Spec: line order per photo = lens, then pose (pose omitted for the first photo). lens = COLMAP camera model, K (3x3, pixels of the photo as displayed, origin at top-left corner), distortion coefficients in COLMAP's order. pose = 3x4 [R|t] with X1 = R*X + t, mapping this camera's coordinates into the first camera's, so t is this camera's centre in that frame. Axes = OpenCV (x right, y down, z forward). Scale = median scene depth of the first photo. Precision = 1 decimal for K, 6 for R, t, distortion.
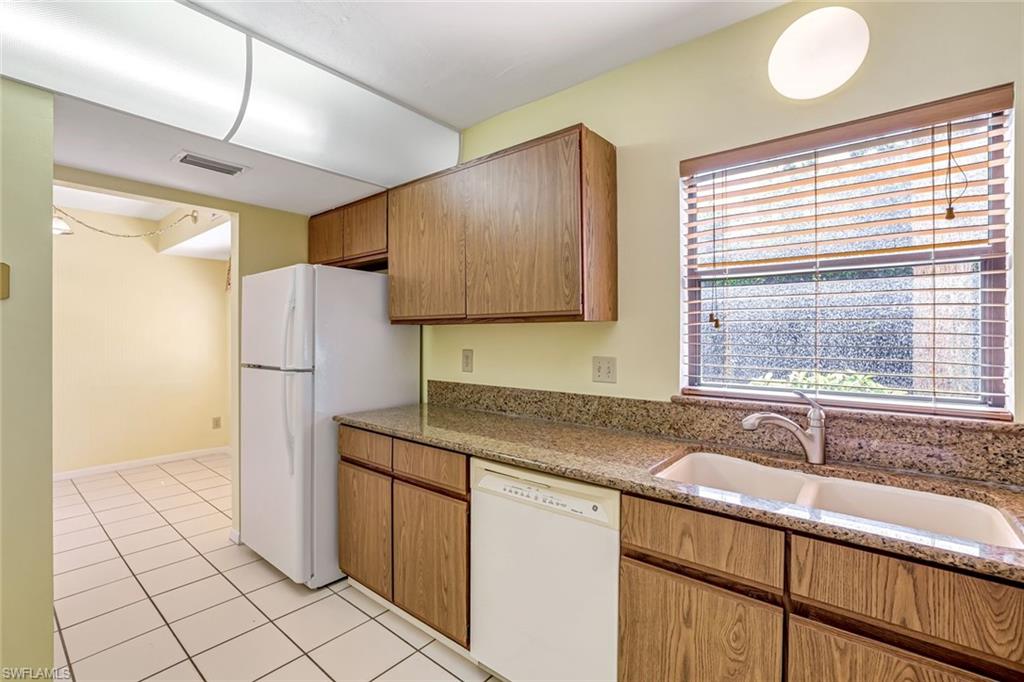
lens RADIAL K [[456.2, 0, 512.9], [0, 456.2, 339.8], [0, 0, 1]] dist [-0.034011, -0.000238]
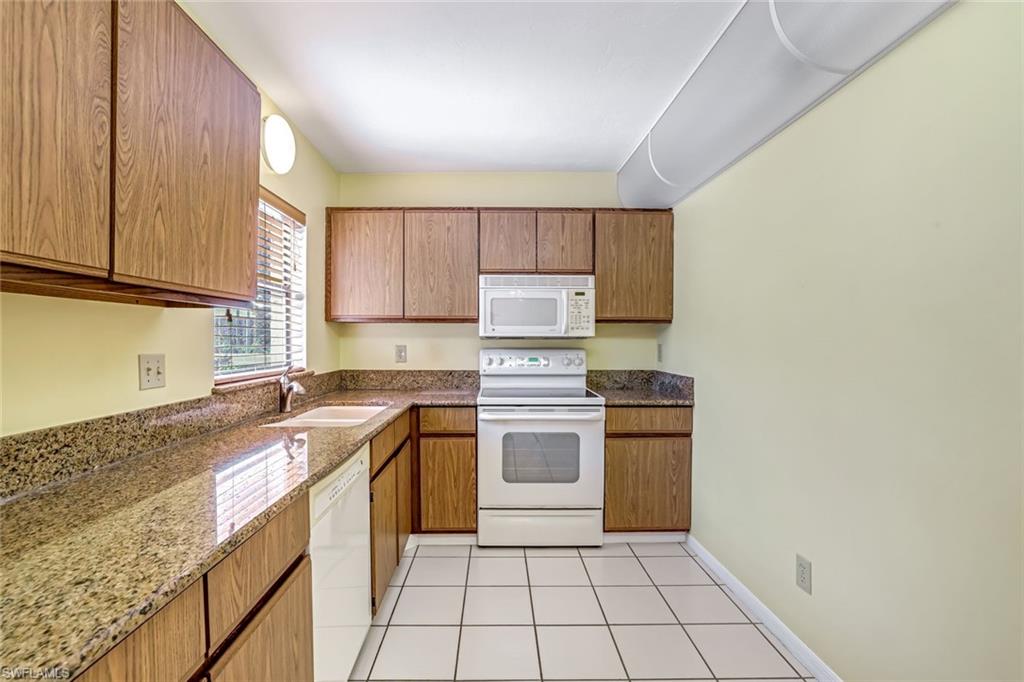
lens RADIAL K [[456.2, 0, 506.1], [0, 456.2, 344.3], [0, 0, 1]] dist [-0.034011, -0.000238]
pose [[-0.653763, -0.011812, 0.756607, -0.701965], [0.005498, 0.999778, 0.020359, 0.010049], [-0.756679, 0.017470, -0.653553, 1.008366]]
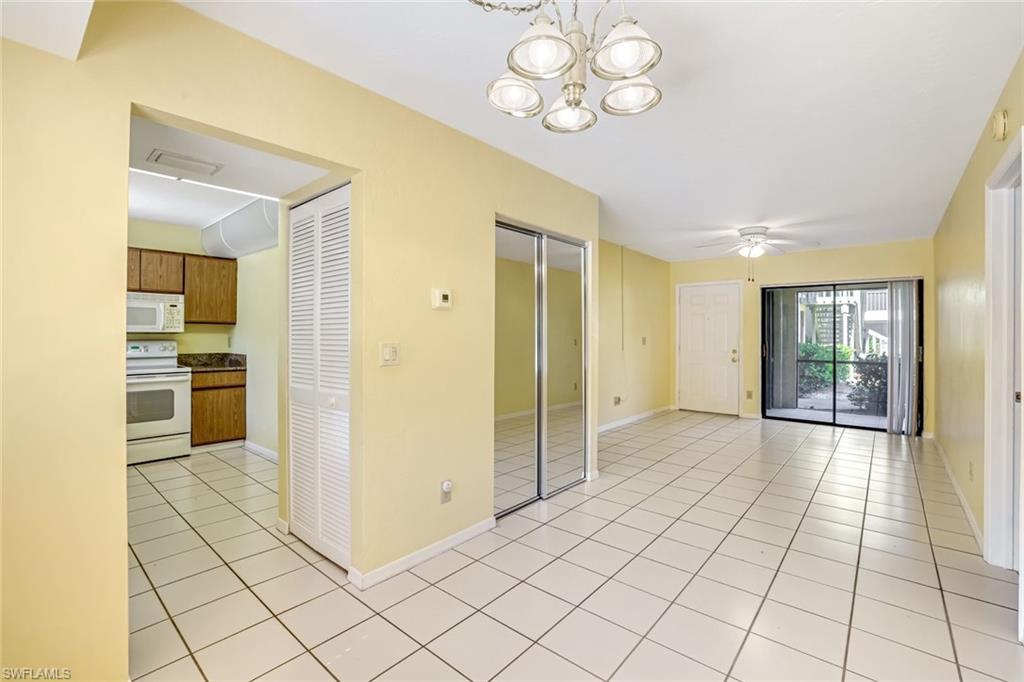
lens RADIAL K [[456.2, 0, 505.0], [0, 456.2, 334.6], [0, 0, 1]] dist [-0.034011, -0.000238]
pose [[-0.999263, -0.005473, 0.038002, -1.160483], [-0.005086, 0.999934, 0.010272, 0.002386], [-0.038056, 0.010071, -0.999225, 1.608349]]
